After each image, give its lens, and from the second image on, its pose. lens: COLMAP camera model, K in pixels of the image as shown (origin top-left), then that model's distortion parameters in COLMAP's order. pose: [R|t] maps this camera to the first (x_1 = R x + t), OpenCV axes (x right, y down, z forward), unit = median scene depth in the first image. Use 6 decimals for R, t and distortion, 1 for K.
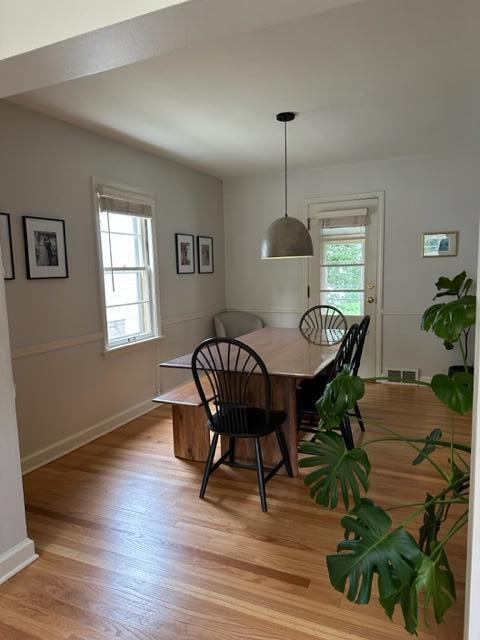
lens RADIAL K [[456.9, 0, 245.9], [0, 456.9, 323.2], [0, 0, 1]] dist [0.067738, -0.030463]
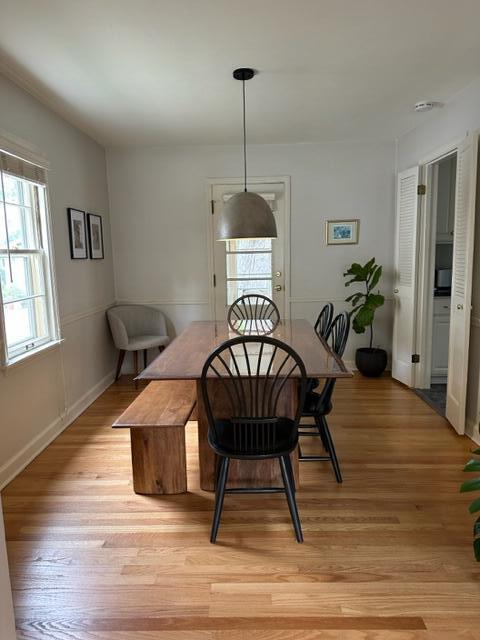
lens RADIAL K [[456.9, 0, 239.5], [0, 456.9, 318.8], [0, 0, 1]] dist [0.067738, -0.030463]
pose [[0.917047, -0.048621, 0.395804, -0.225447], [0.045360, 0.998816, 0.017601, -0.007134], [-0.396191, 0.001813, 0.918166, 0.170181]]
